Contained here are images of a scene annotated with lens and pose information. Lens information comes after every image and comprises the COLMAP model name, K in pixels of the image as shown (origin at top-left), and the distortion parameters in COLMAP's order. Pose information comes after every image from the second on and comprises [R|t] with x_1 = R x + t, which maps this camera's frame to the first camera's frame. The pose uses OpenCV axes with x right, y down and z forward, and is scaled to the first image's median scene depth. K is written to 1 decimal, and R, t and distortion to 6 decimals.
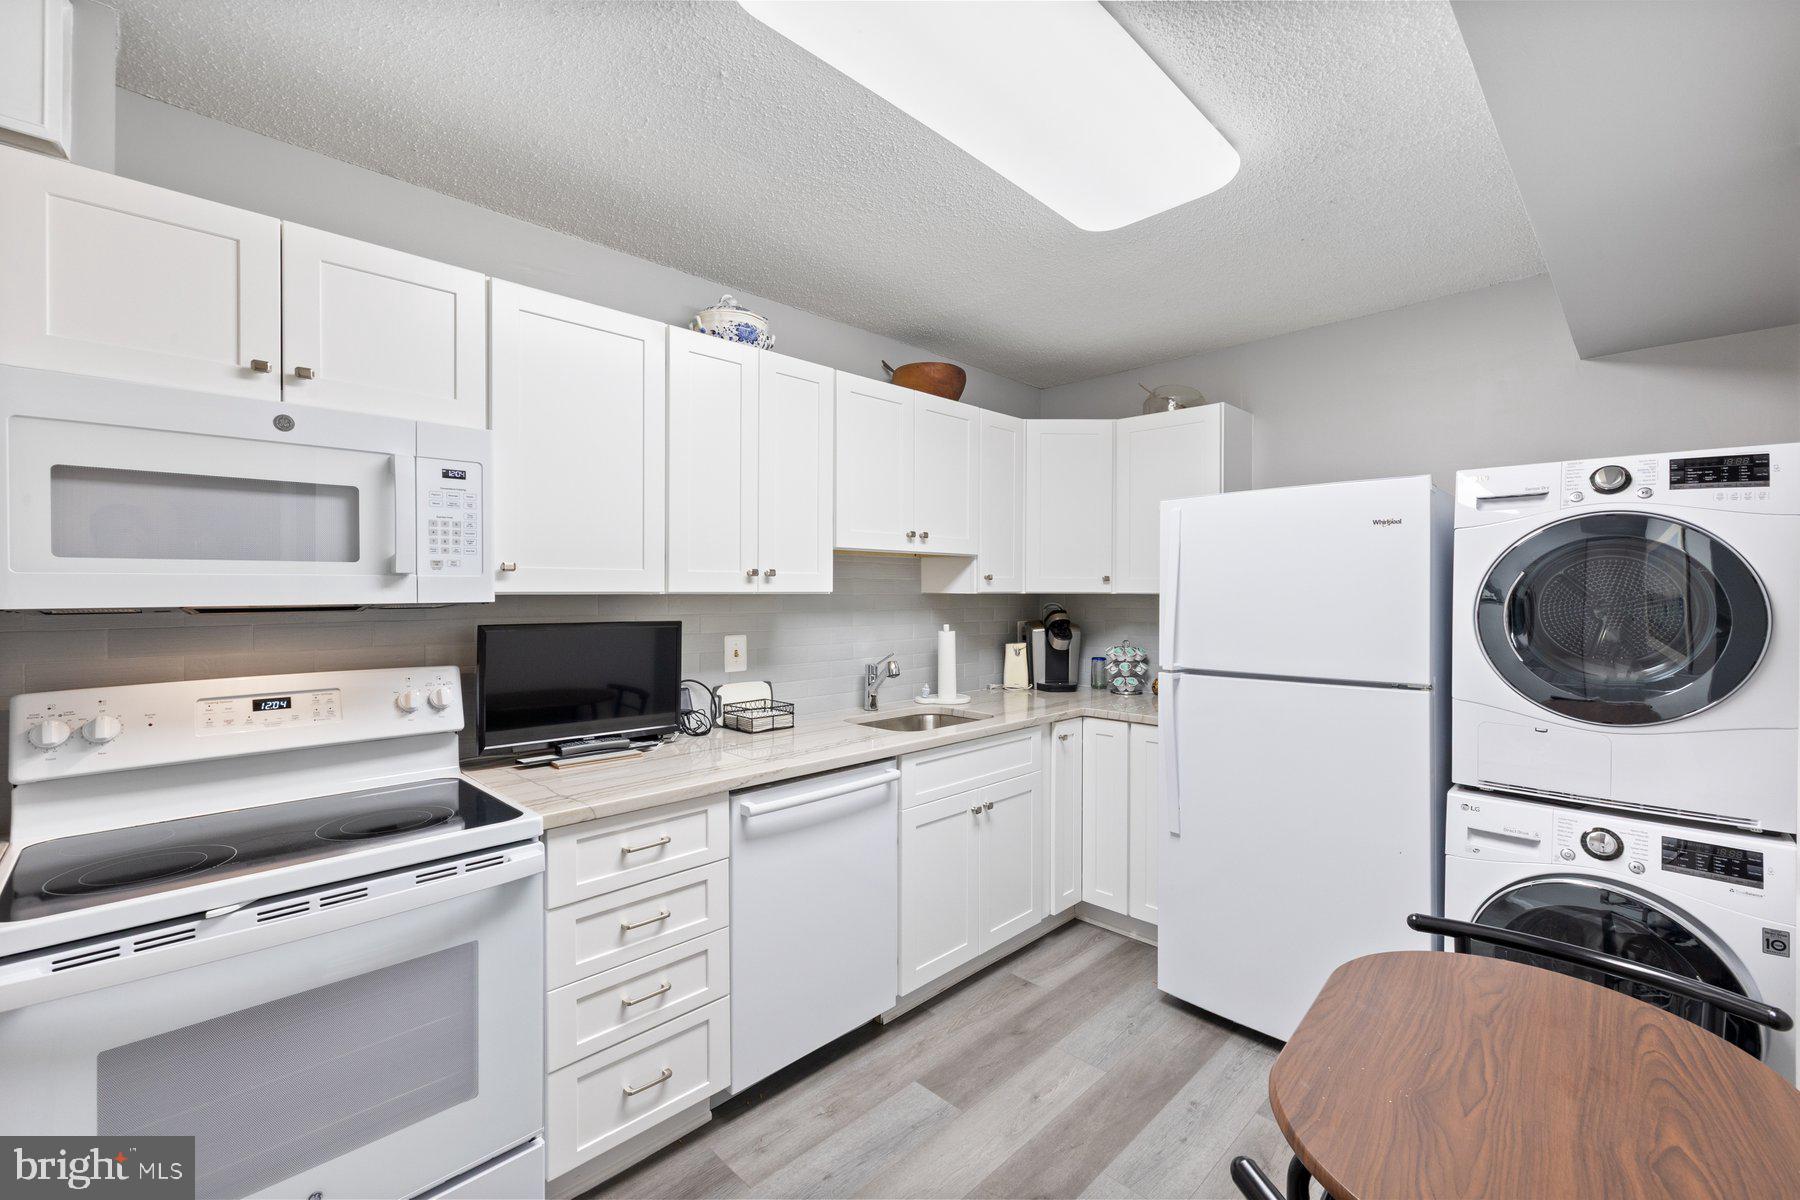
lens RADIAL K [[758.4, 0, 893.6], [0, 758.4, 593.2], [0, 0, 1]] dist [-0.000737, -0.000013]
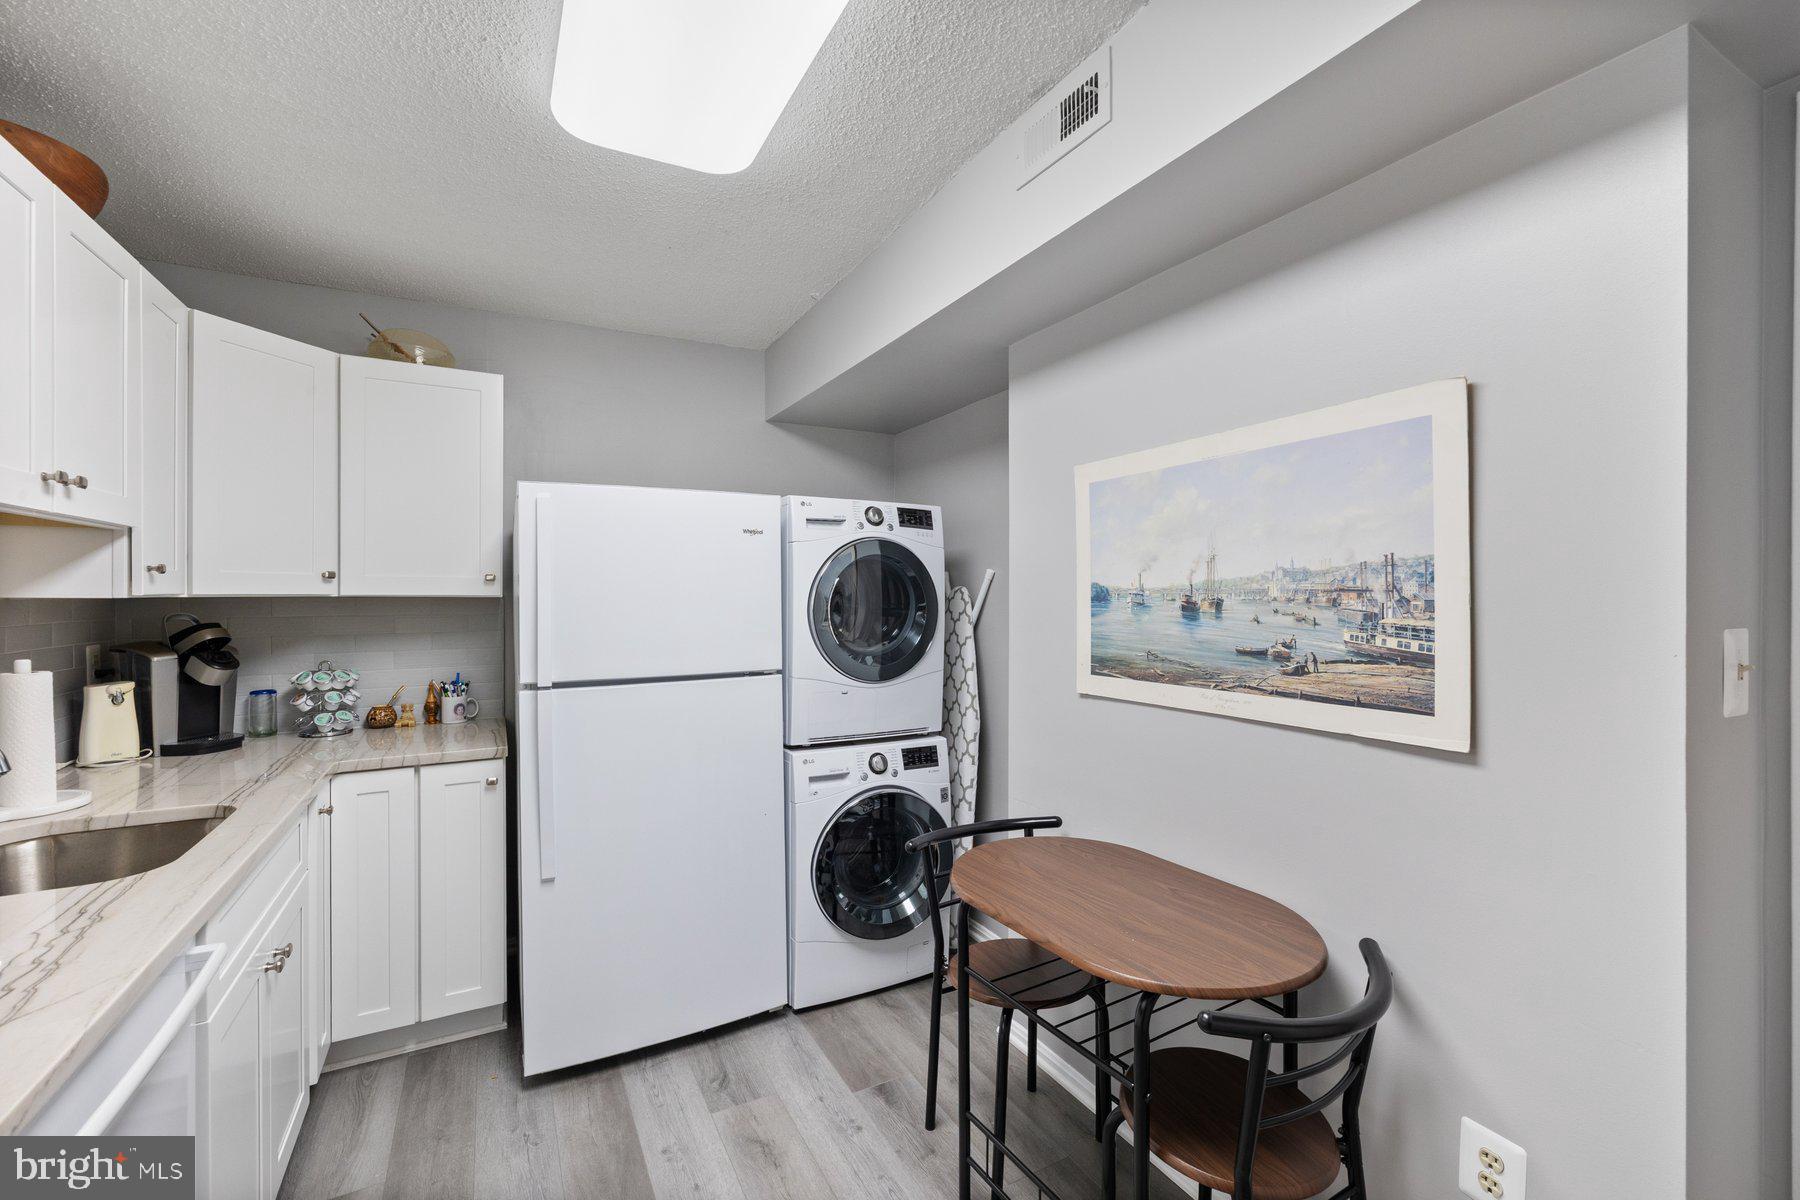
lens RADIAL K [[758.4, 0, 910.8], [0, 758.4, 594.0], [0, 0, 1]] dist [-0.000737, -0.000013]
pose [[0.278052, -0.005688, 0.960549, -0.385643], [0.004507, 0.999979, 0.004616, -0.003732], [-0.960555, 0.003046, 0.278072, 0.442984]]
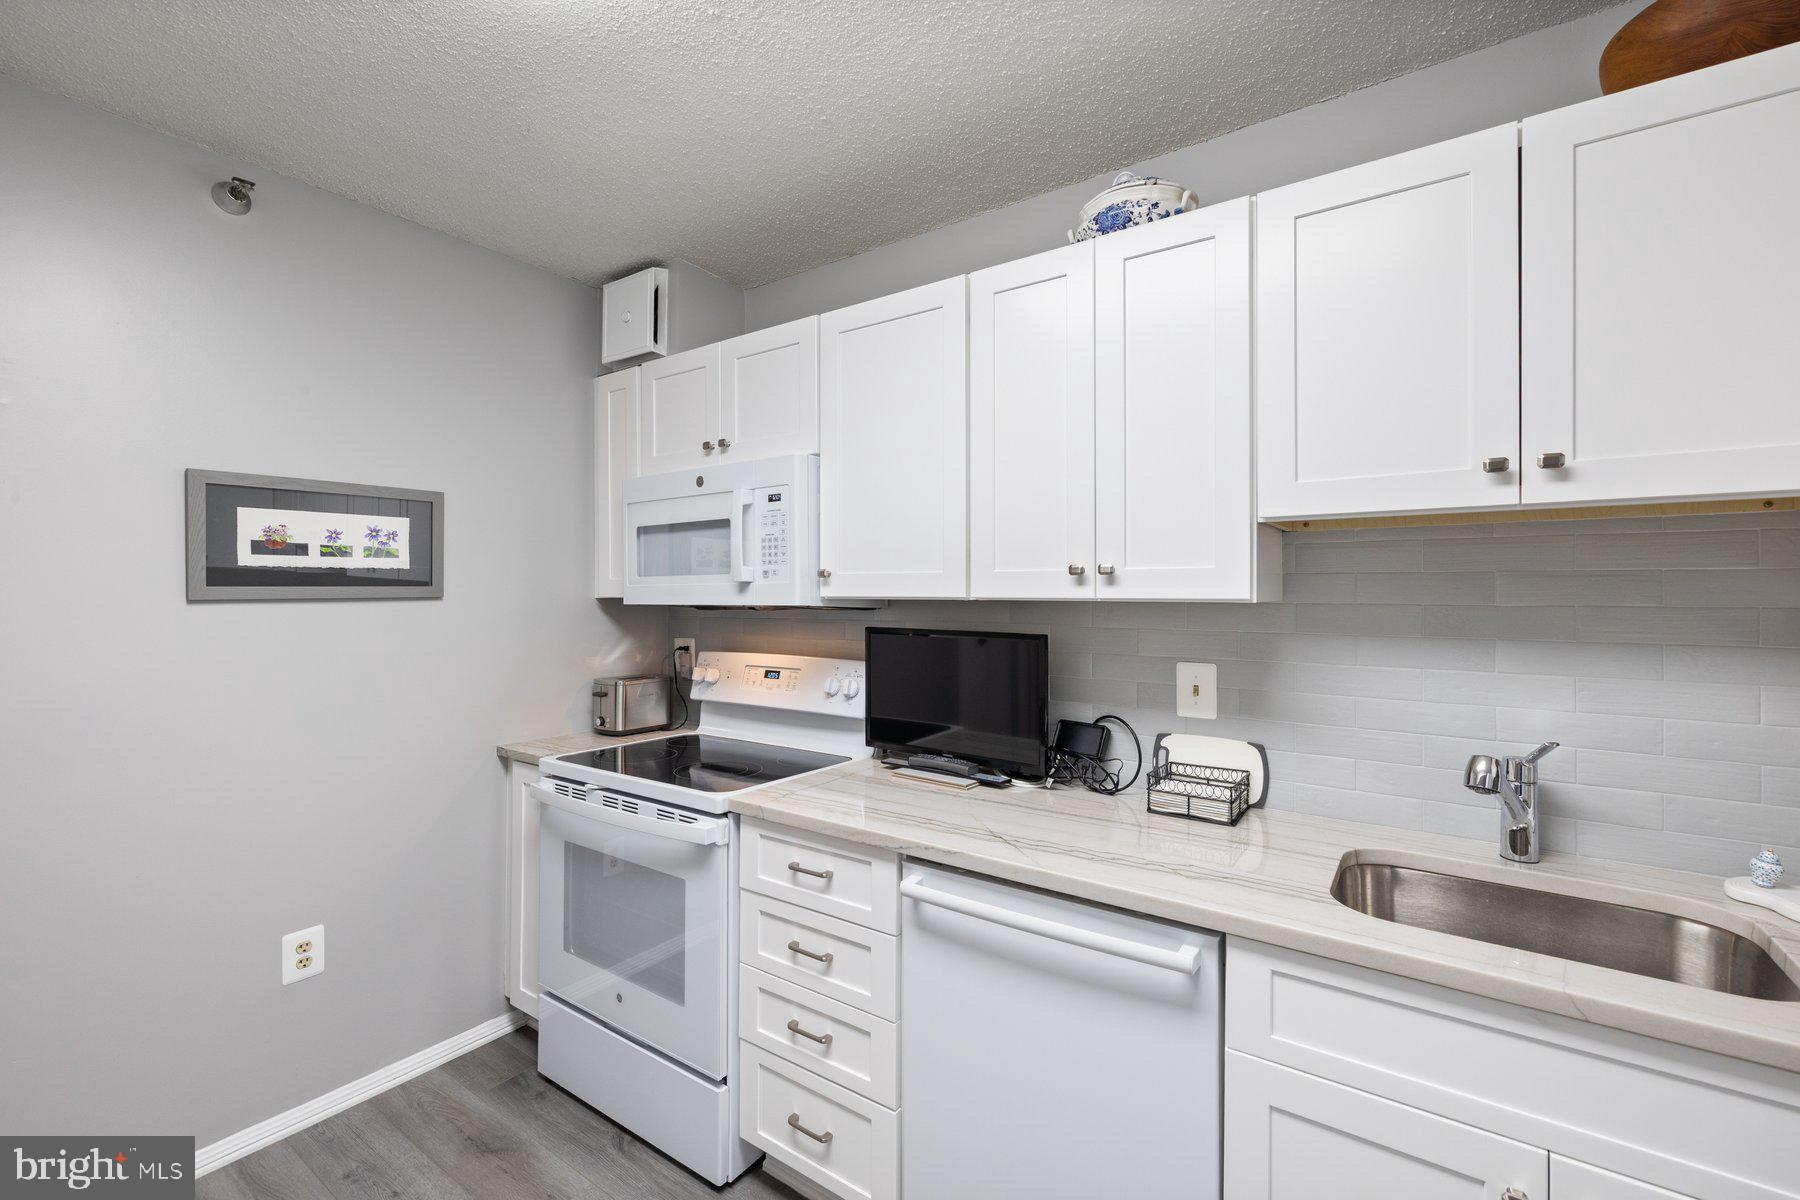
lens RADIAL K [[758.4, 0, 895.2], [0, 758.4, 595.0], [0, 0, 1]] dist [-0.000737, -0.000013]
pose [[0.176879, 0.001514, -0.984231, 0.502931], [-0.005248, 0.999986, 0.000595, -0.004410], [0.984219, 0.005060, 0.176885, 0.779747]]
